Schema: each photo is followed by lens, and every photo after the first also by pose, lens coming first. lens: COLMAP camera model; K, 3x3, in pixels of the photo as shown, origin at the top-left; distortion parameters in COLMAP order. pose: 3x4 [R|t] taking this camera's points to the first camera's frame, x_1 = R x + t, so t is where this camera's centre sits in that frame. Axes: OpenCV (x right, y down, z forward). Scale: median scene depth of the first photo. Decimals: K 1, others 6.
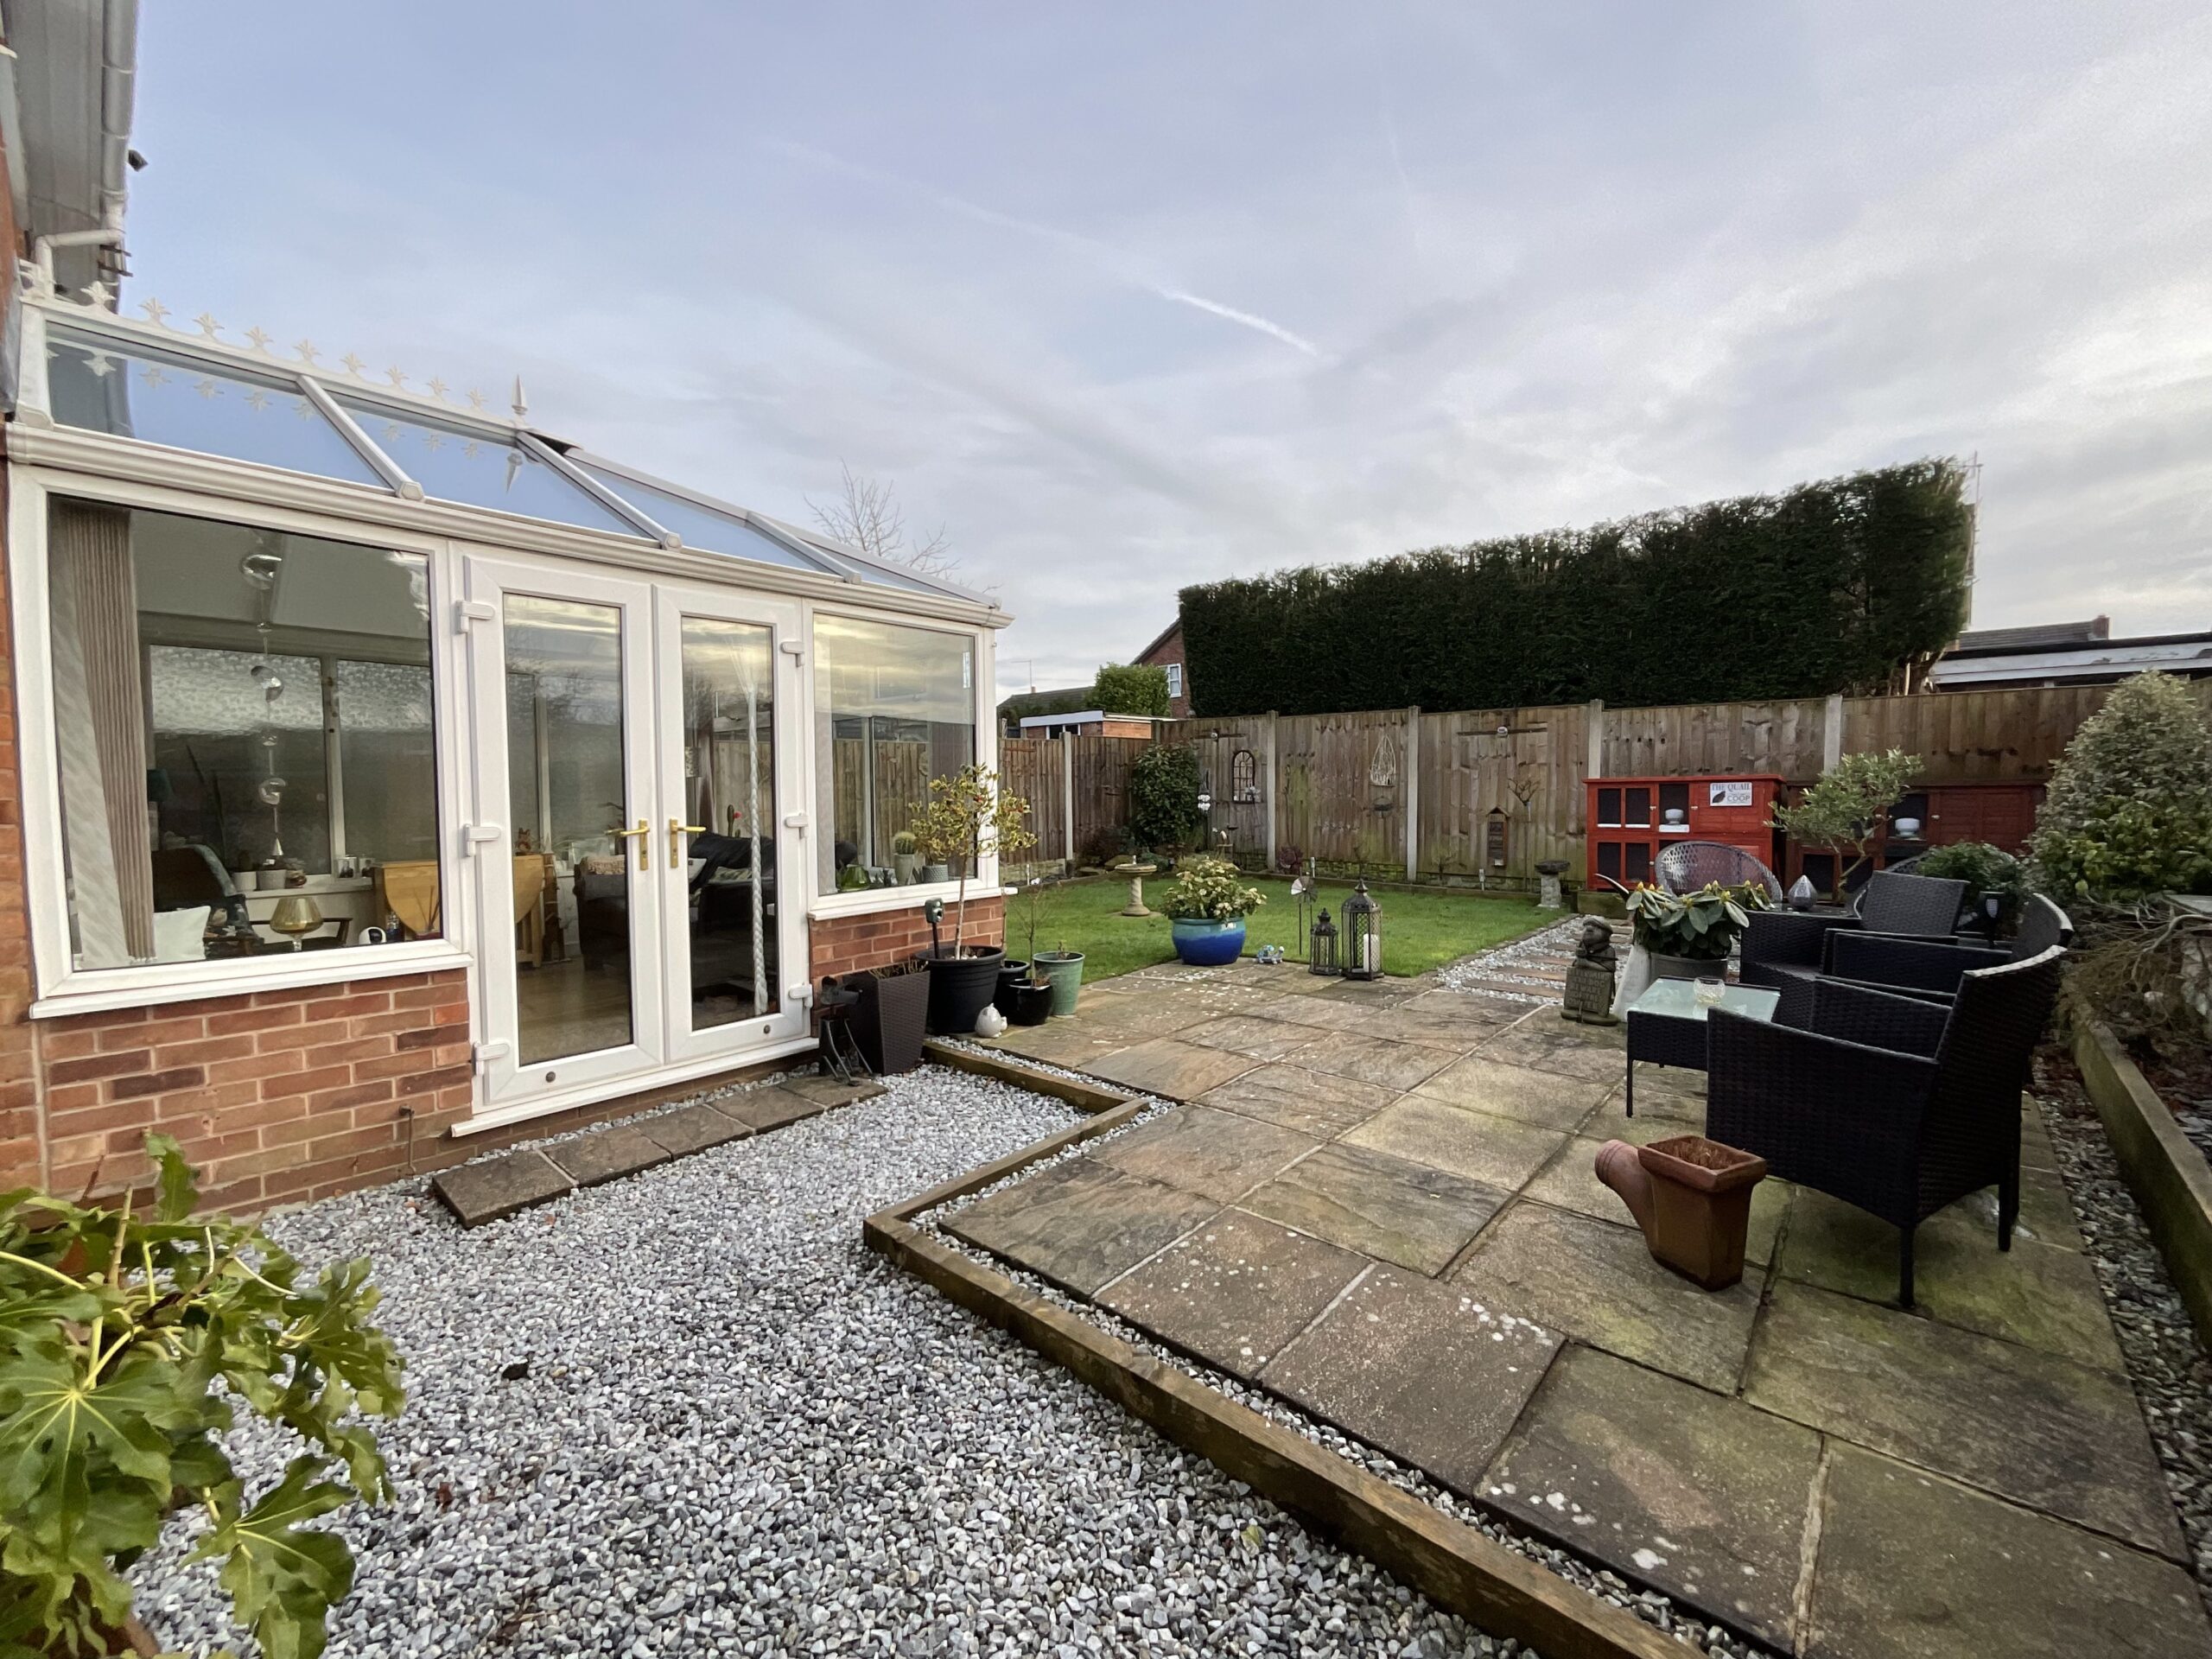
lens RADIAL K [[902.7, 0, 1105.2], [0, 902.7, 827.0], [0, 0, 1]] dist [-0.000583, 0.000924]
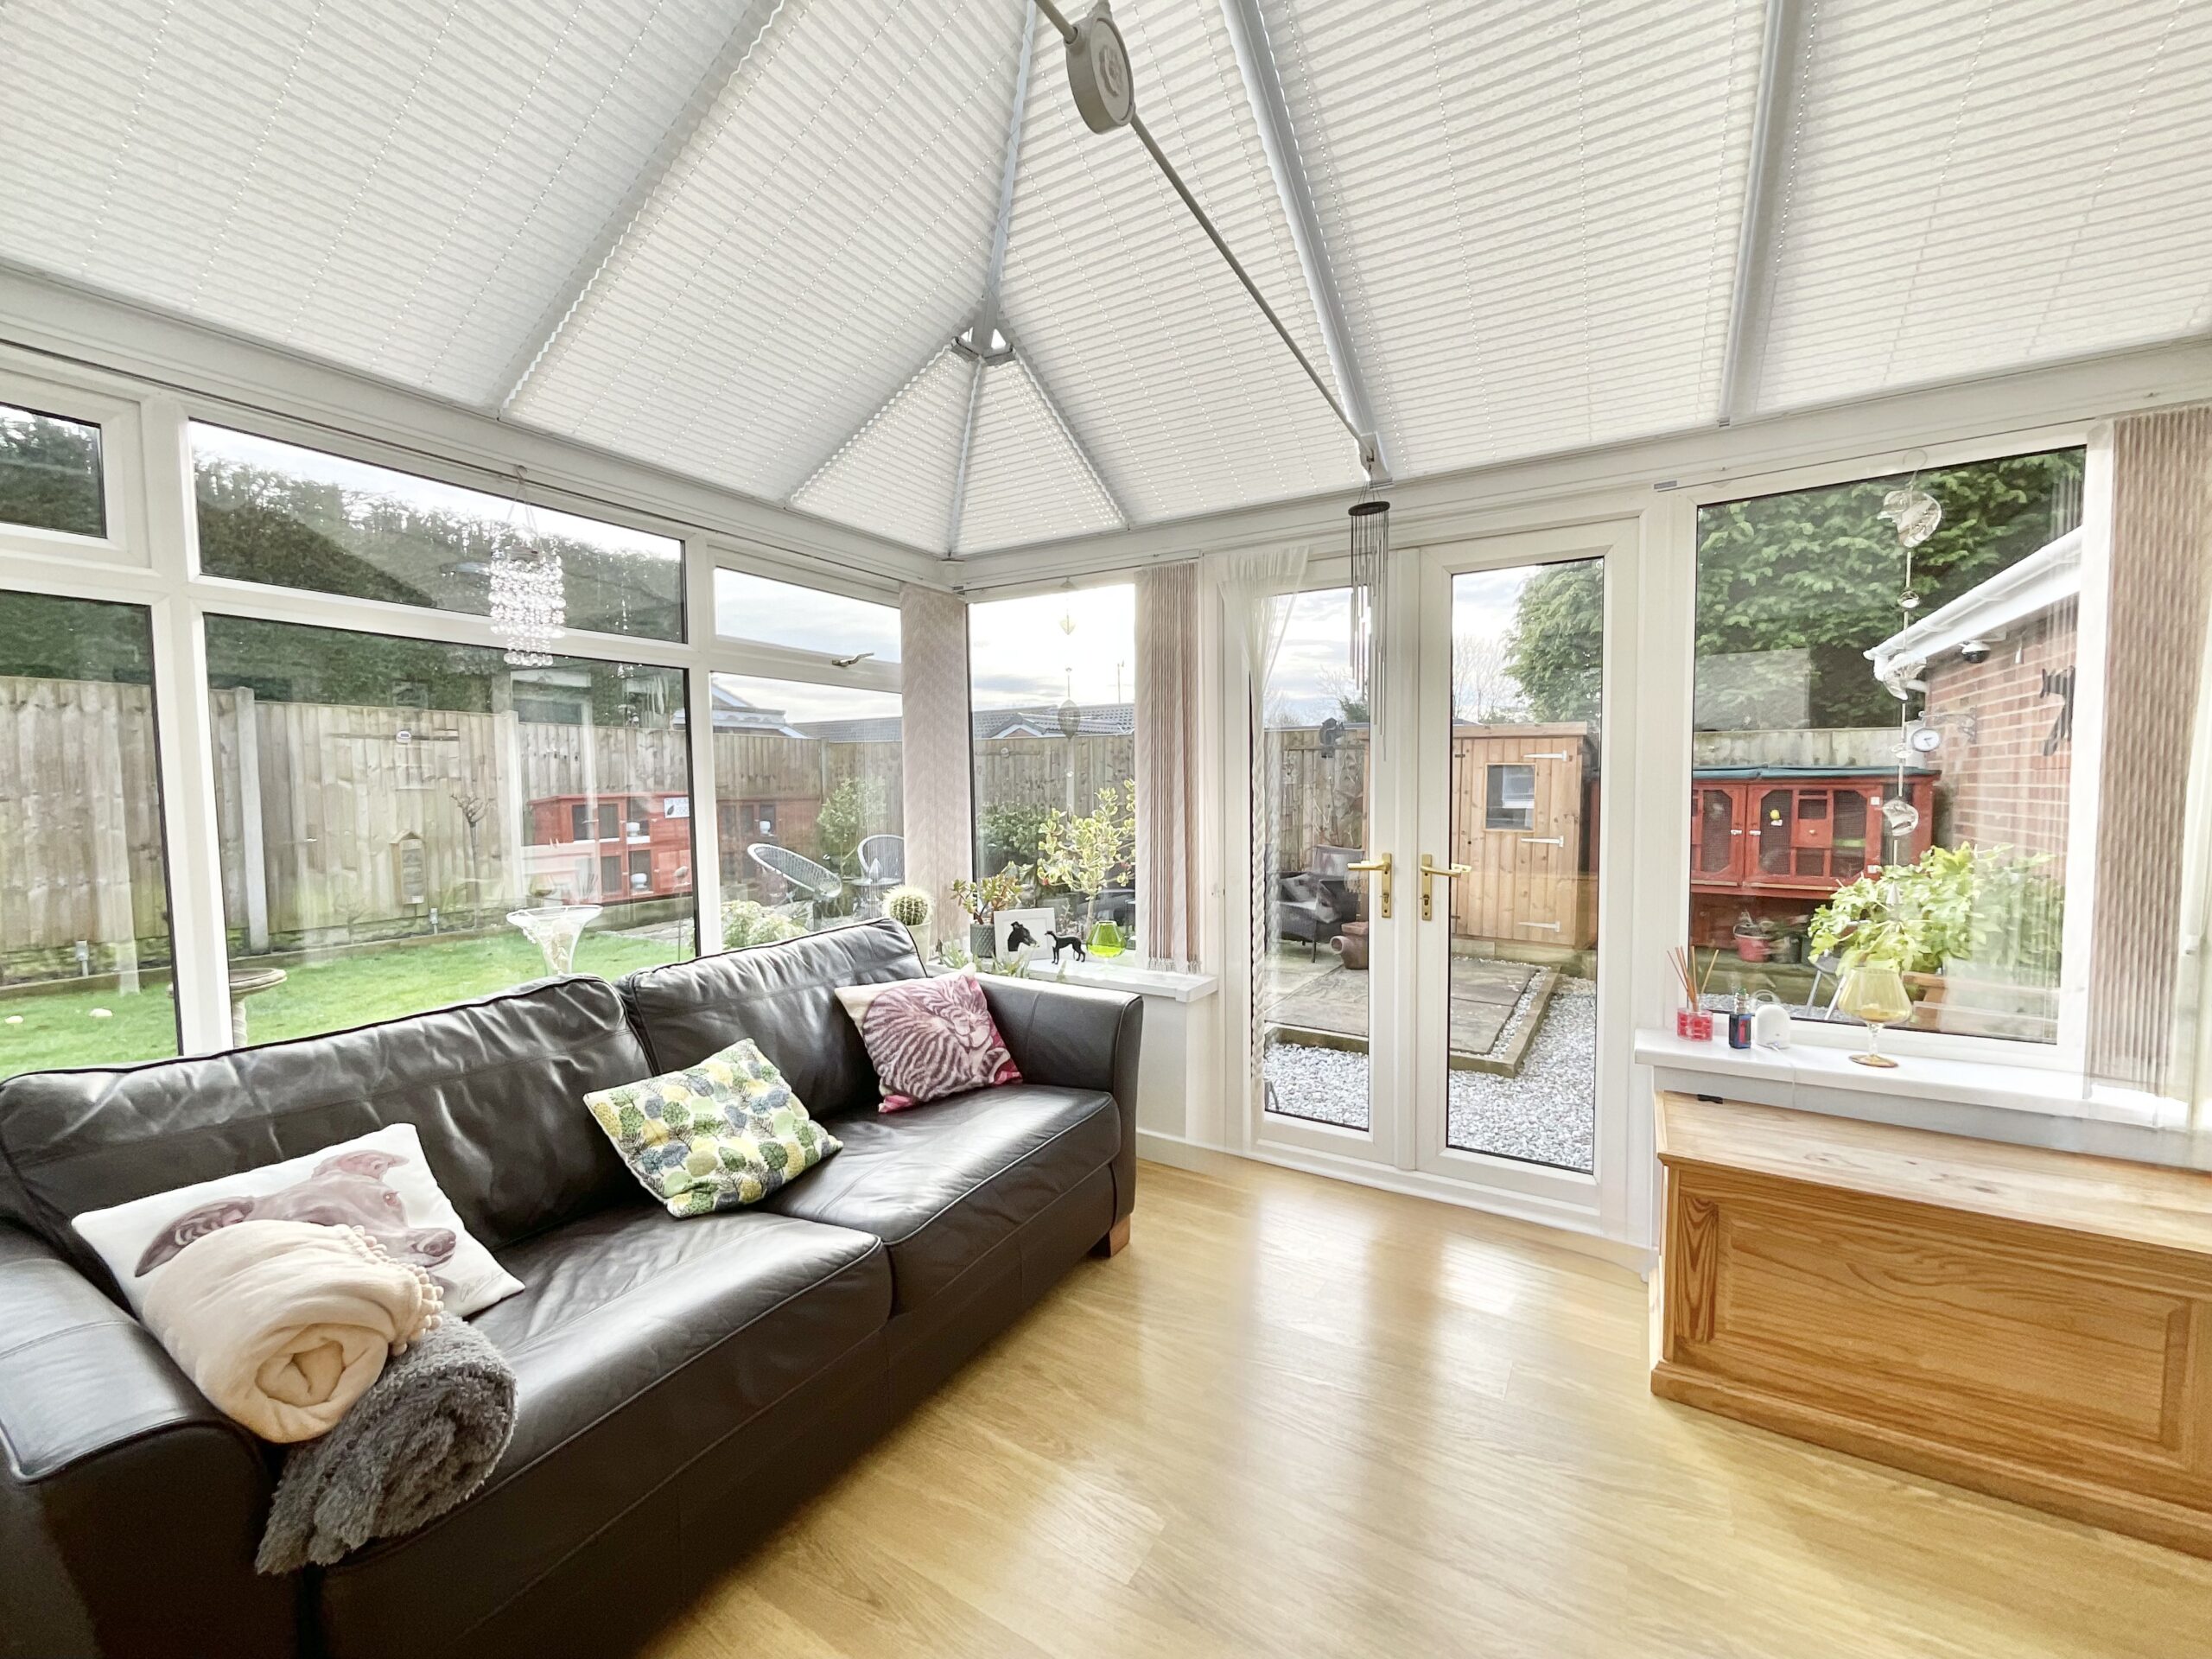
lens RADIAL K [[902.7, 0, 1103.7], [0, 902.7, 831.3], [0, 0, 1]] dist [-0.000583, 0.000924]
pose [[-0.187820, -0.047859, 0.981037, -0.479294], [0.051818, 0.996938, 0.058556, -0.037671], [-0.980836, 0.061834, -0.184765, 0.554124]]
